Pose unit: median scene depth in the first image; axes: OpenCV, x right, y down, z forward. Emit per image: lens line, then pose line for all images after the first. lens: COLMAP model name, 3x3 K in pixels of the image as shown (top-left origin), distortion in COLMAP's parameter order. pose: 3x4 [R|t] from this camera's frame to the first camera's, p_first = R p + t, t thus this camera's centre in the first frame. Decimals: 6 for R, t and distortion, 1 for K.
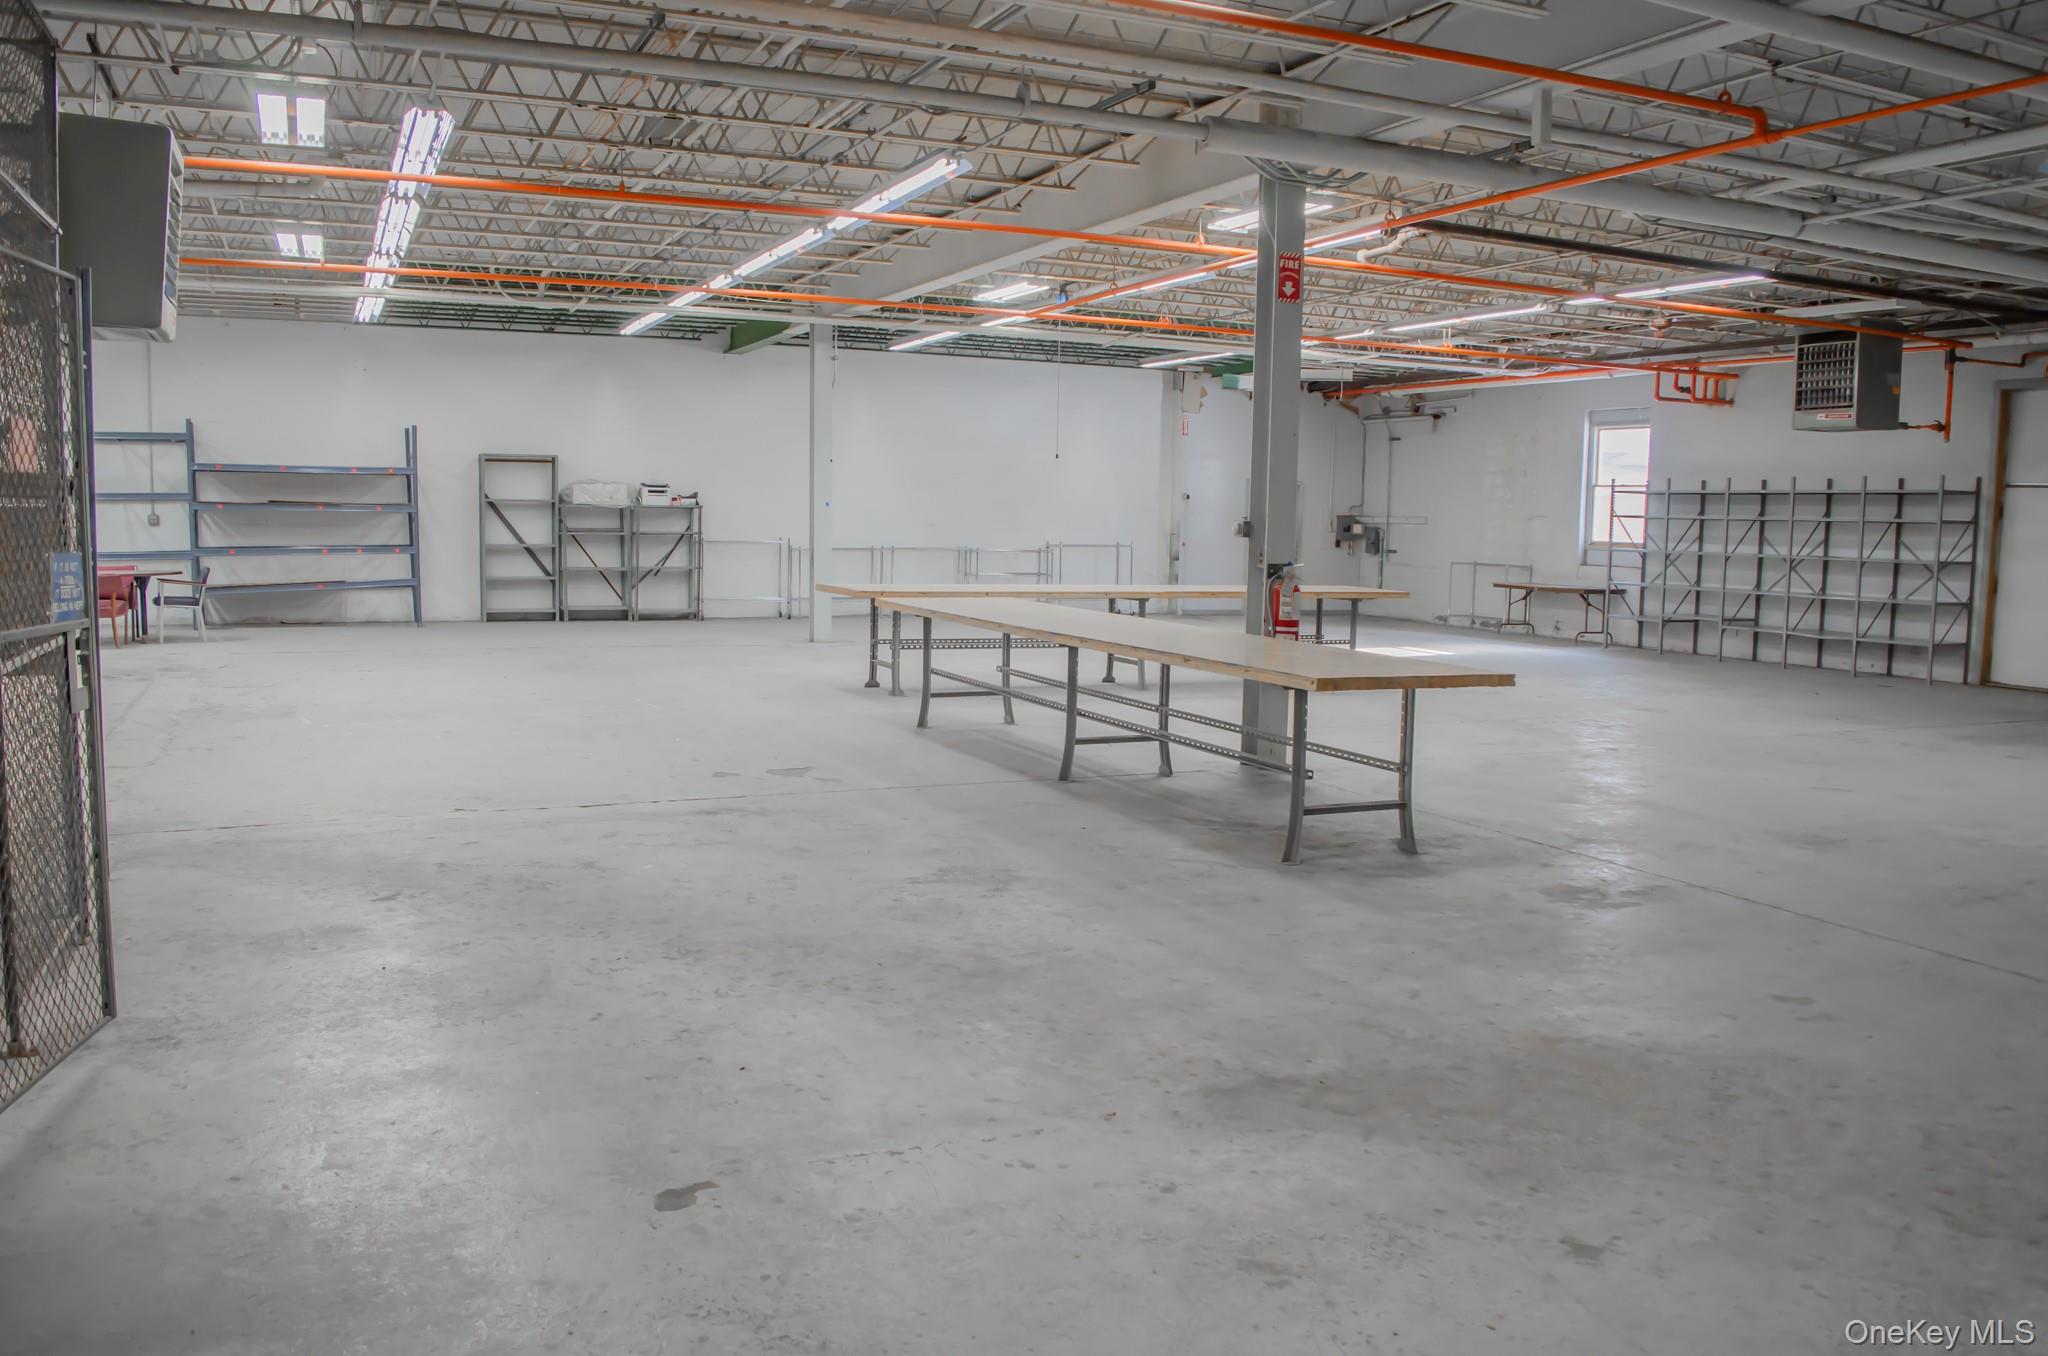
lens RADIAL K [[1598.4, 0, 1024.7], [0, 1598.4, 675.4], [0, 0, 1]] dist [-0.073710, -0.005014]
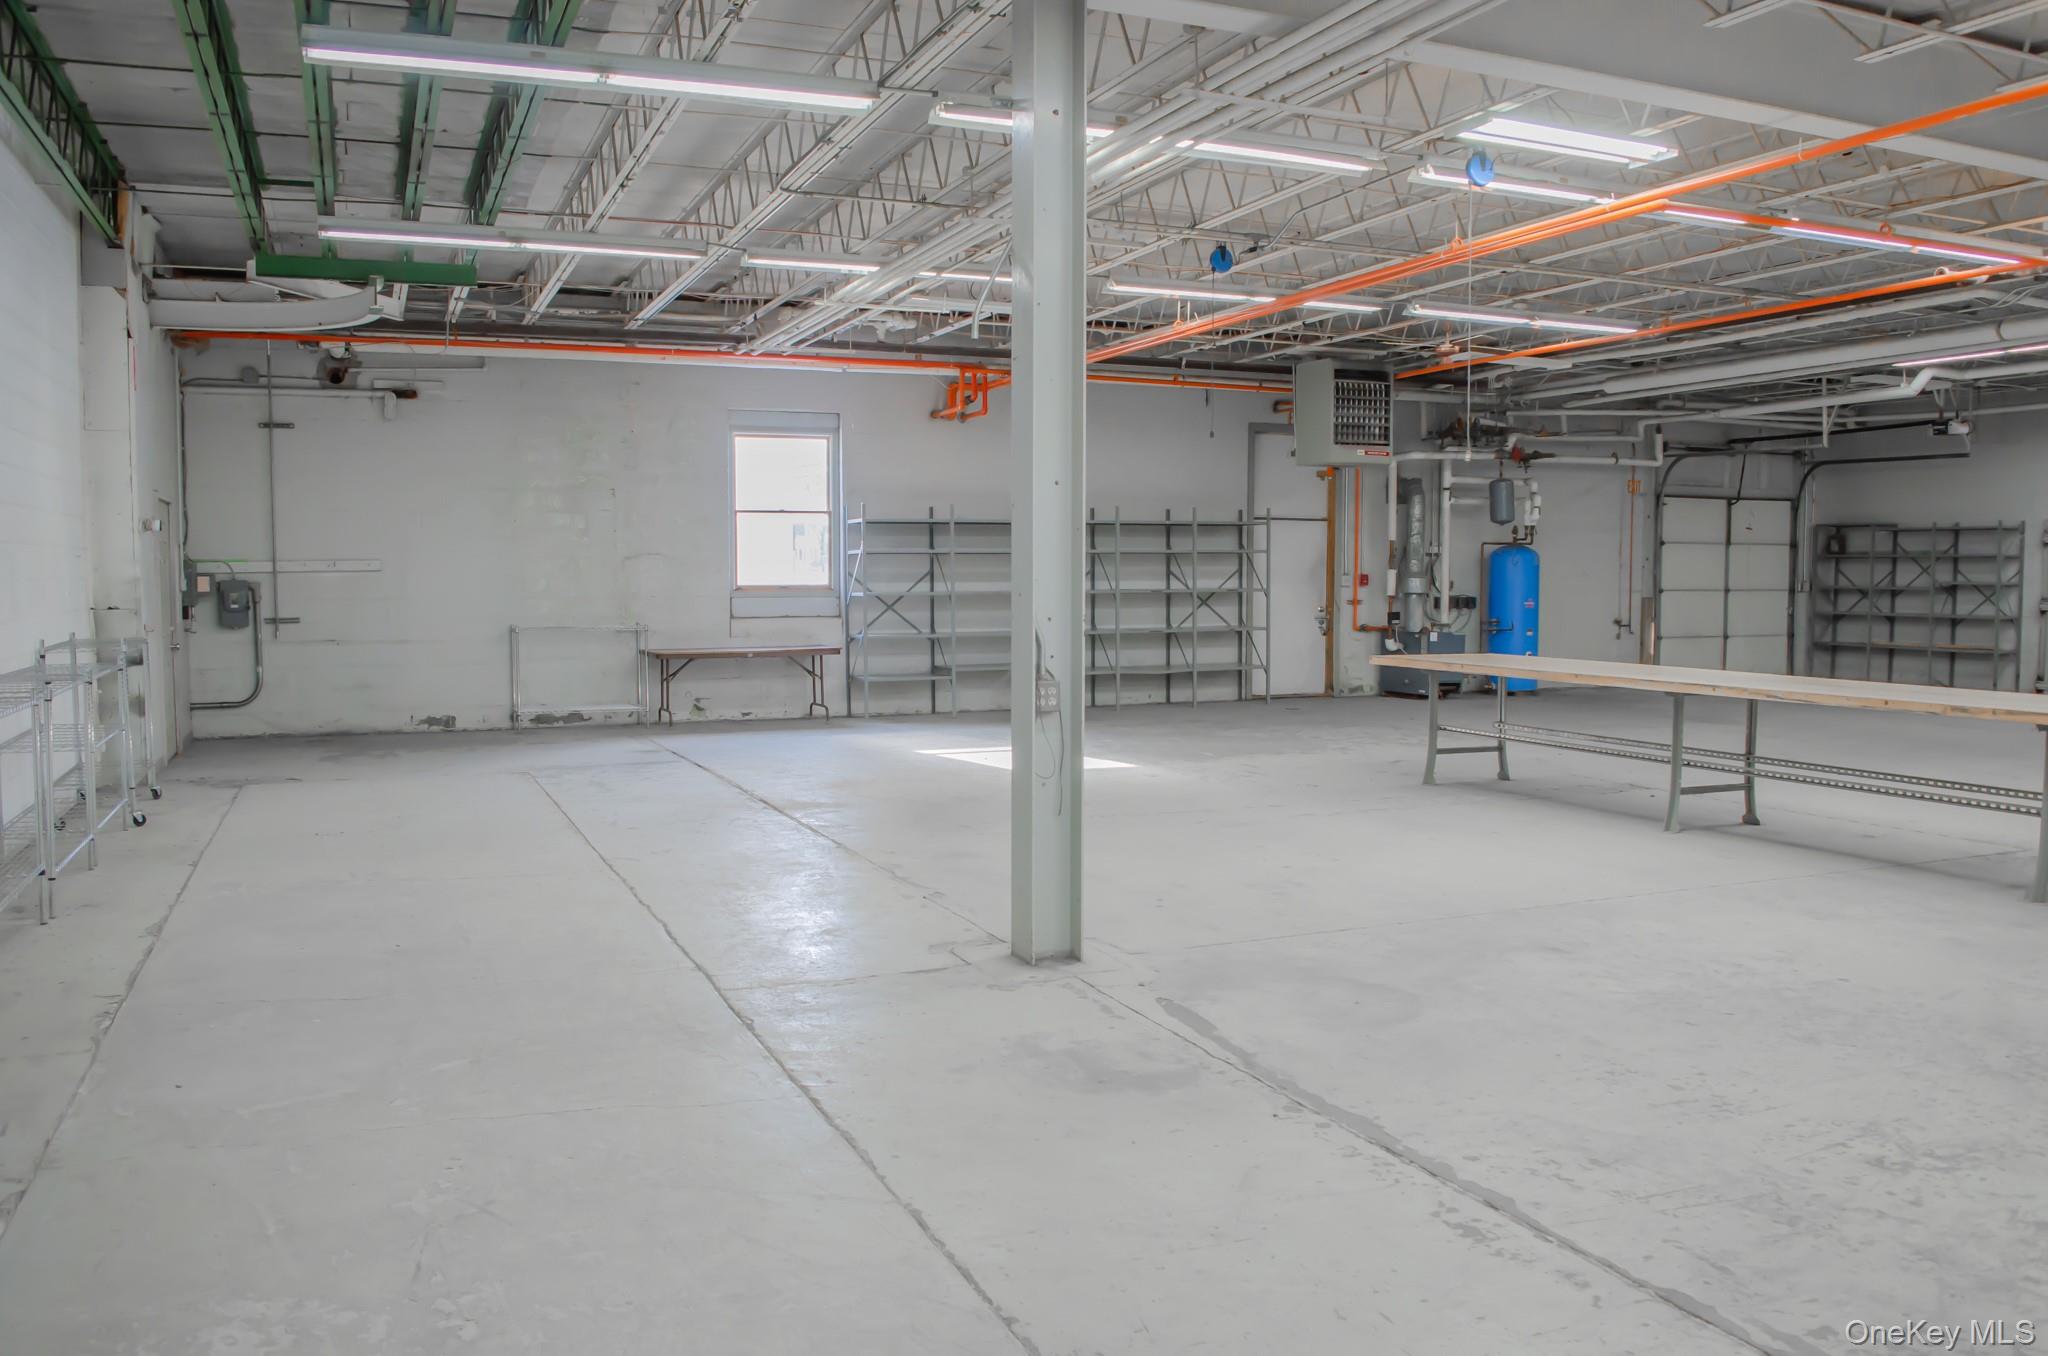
lens RADIAL K [[1598.4, 0, 1024.4], [0, 1598.4, 684.1], [0, 0, 1]] dist [-0.073710, -0.005014]
pose [[0.027186, -0.092470, 0.995344, -0.469926], [0.103946, 0.990576, 0.089188, -0.111938], [-0.994211, 0.101037, 0.036542, 1.025987]]
